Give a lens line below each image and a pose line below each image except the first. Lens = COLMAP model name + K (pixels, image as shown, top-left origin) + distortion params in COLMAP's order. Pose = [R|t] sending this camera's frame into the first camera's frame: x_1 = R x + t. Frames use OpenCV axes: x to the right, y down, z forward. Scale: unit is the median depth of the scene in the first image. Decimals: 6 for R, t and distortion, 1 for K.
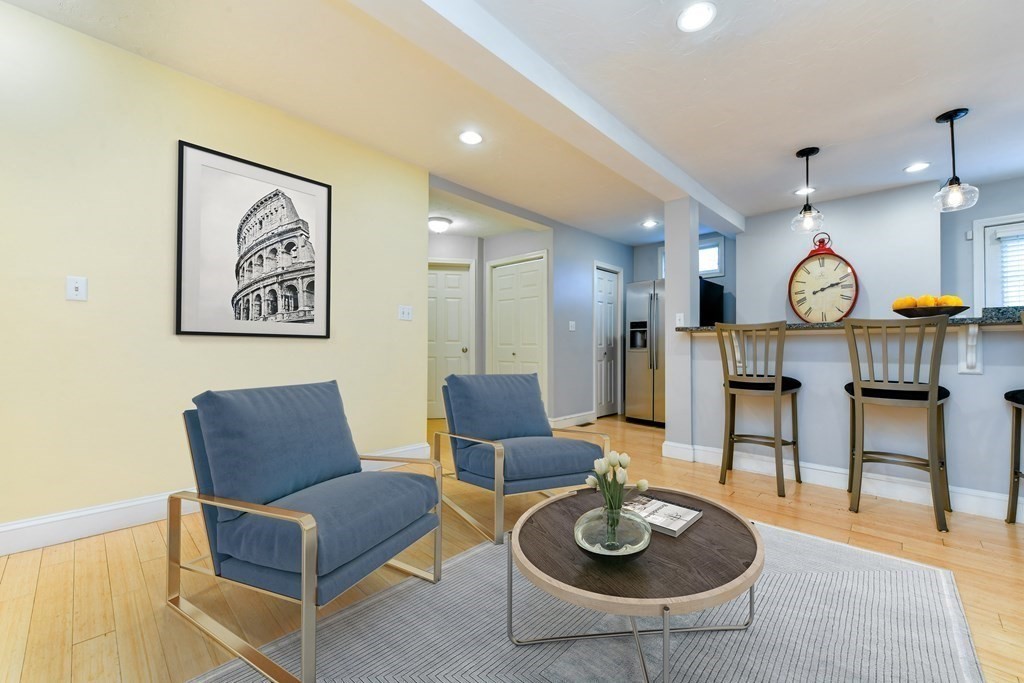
lens RADIAL K [[408.9, 0, 499.0], [0, 408.9, 348.7], [0, 0, 1]] dist [-0.000674, -0.000119]
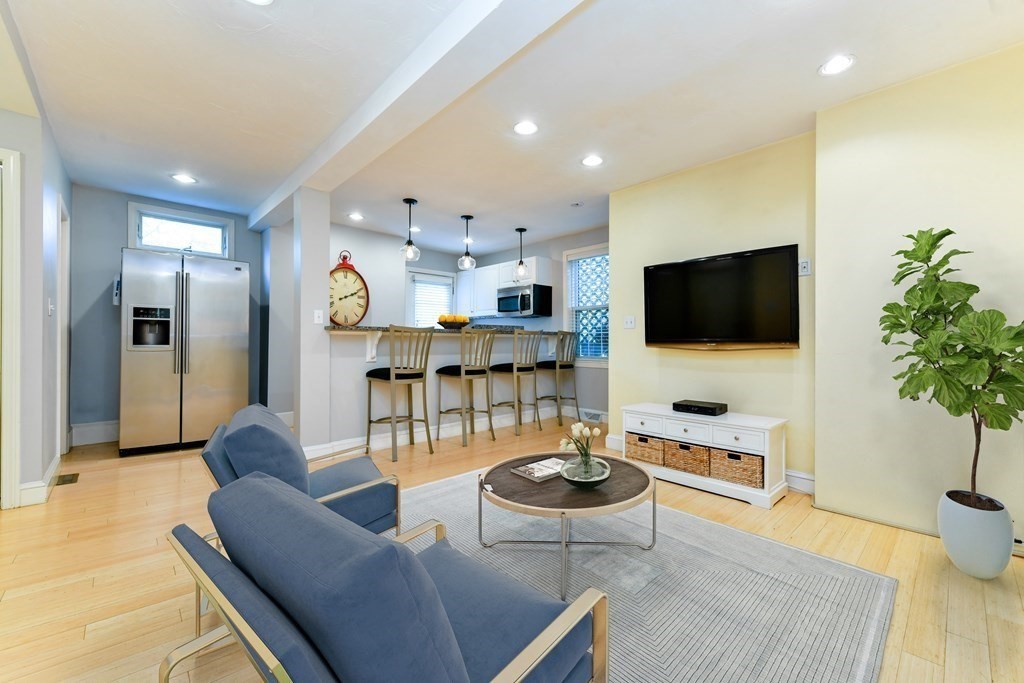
lens RADIAL K [[406.4, 0, 522.9], [0, 406.4, 342.1], [0, 0, 1]] dist [-0.000071, 0.000027]
pose [[0.047794, 0.000914, 0.998857, -0.412072], [-0.001860, 0.999998, -0.000826, -0.010072], [-0.998855, -0.001819, 0.047796, 0.424712]]
